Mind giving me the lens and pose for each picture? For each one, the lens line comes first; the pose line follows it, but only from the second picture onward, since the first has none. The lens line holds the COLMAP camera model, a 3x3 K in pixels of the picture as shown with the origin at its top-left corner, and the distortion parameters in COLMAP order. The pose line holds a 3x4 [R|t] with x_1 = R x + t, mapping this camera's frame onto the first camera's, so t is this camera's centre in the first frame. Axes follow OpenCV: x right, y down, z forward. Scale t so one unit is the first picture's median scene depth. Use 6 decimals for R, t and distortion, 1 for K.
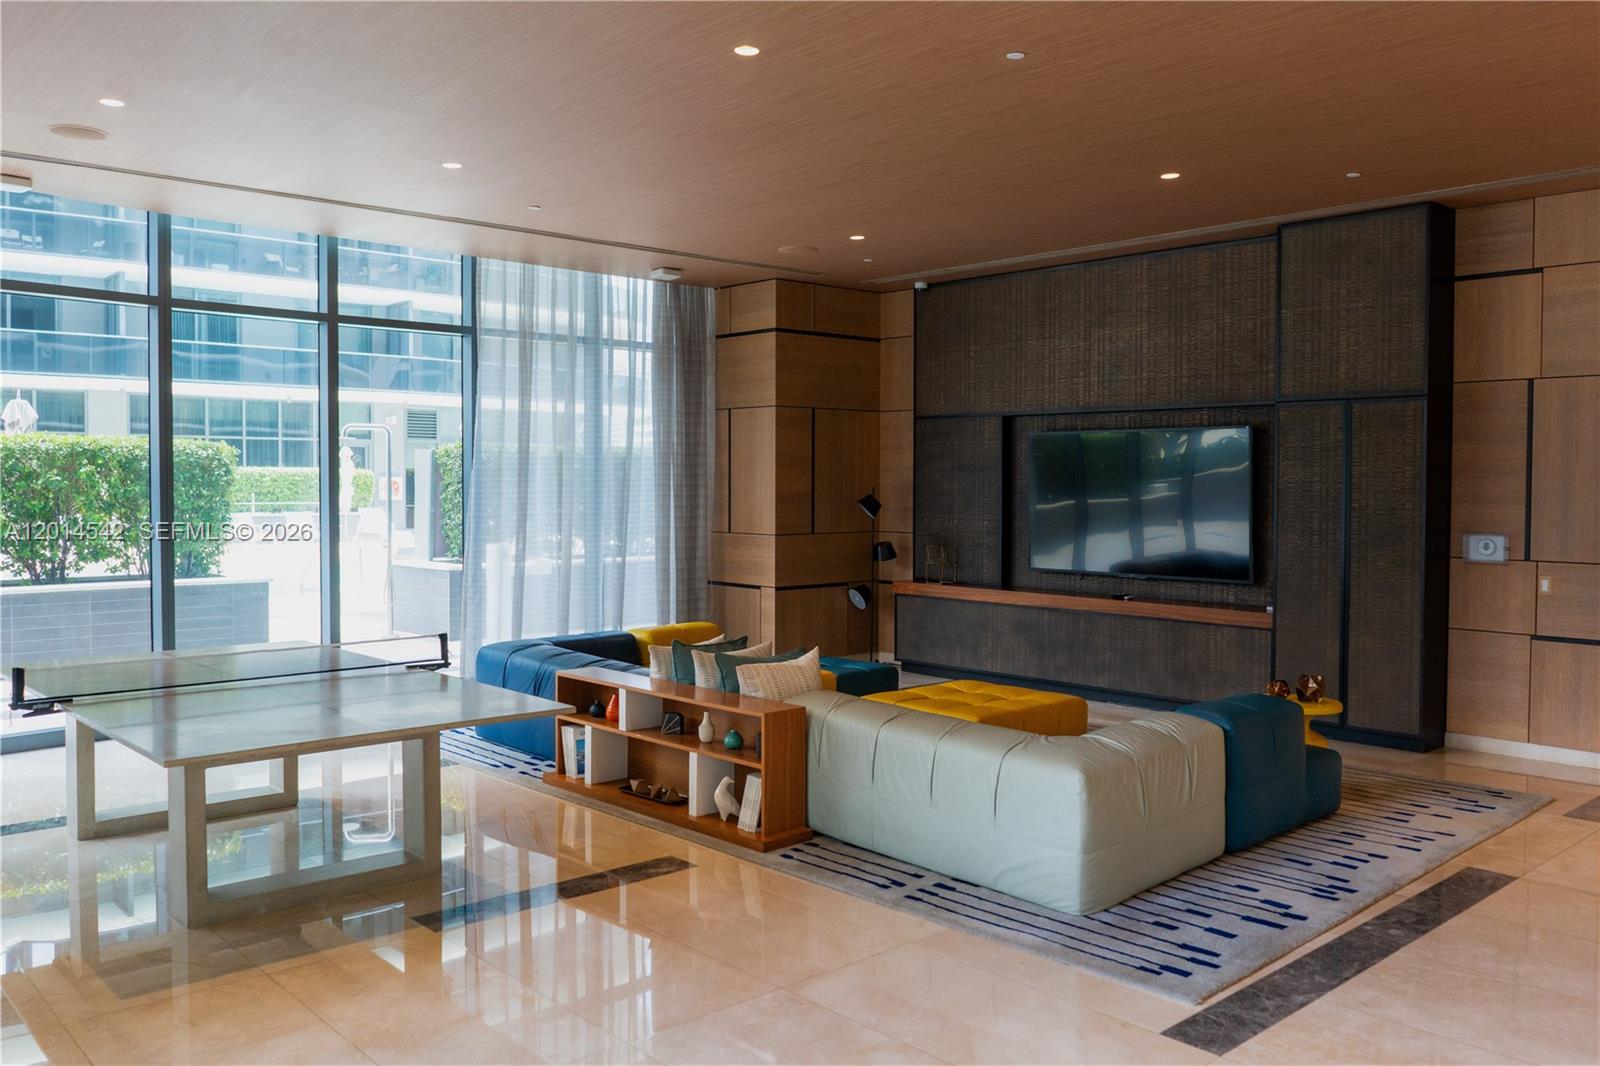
lens RADIAL K [[1309.2, 0, 800.0], [0, 1309.2, 533.0], [0, 0, 1]] dist [-0.013233, -0.010572]
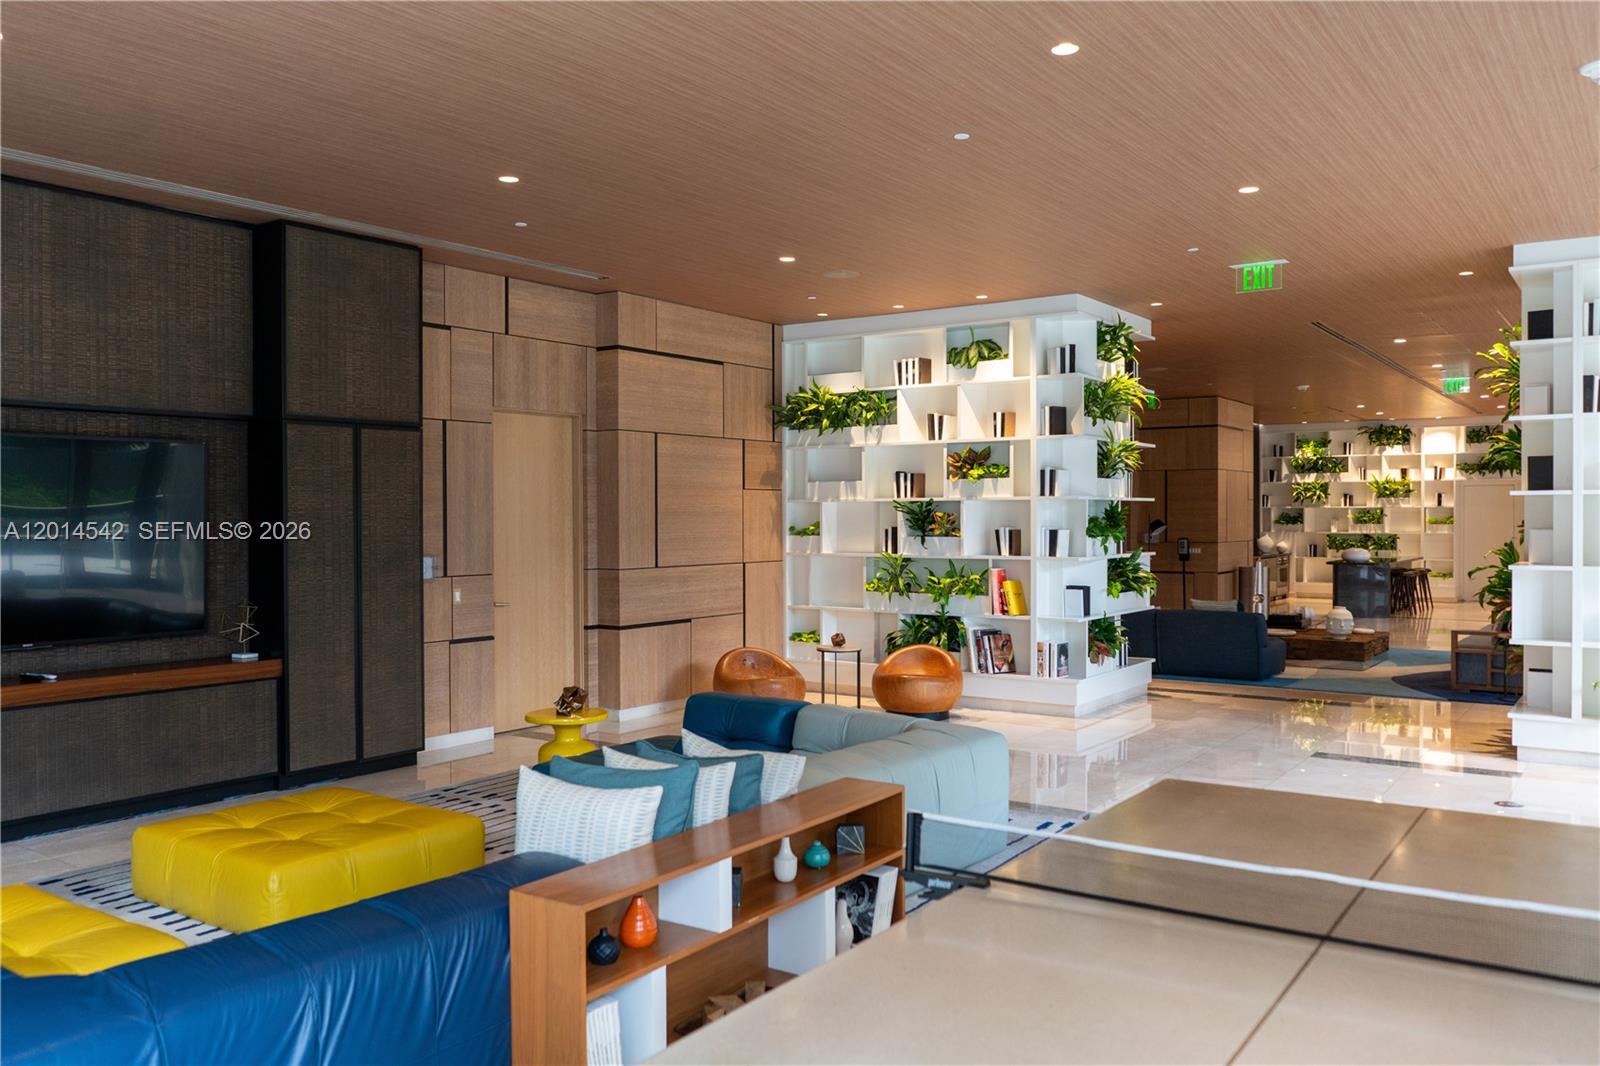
lens RADIAL K [[1258.1, 0, 800.0], [0, 1258.1, 533.0], [0, 0, 1]] dist [-0.036960, -0.000593]
pose [[-0.237801, -0.015796, 0.971185, -0.562536], [0.041799, 0.998775, 0.026480, -0.031948], [-0.970414, 0.046891, -0.236850, 0.901240]]
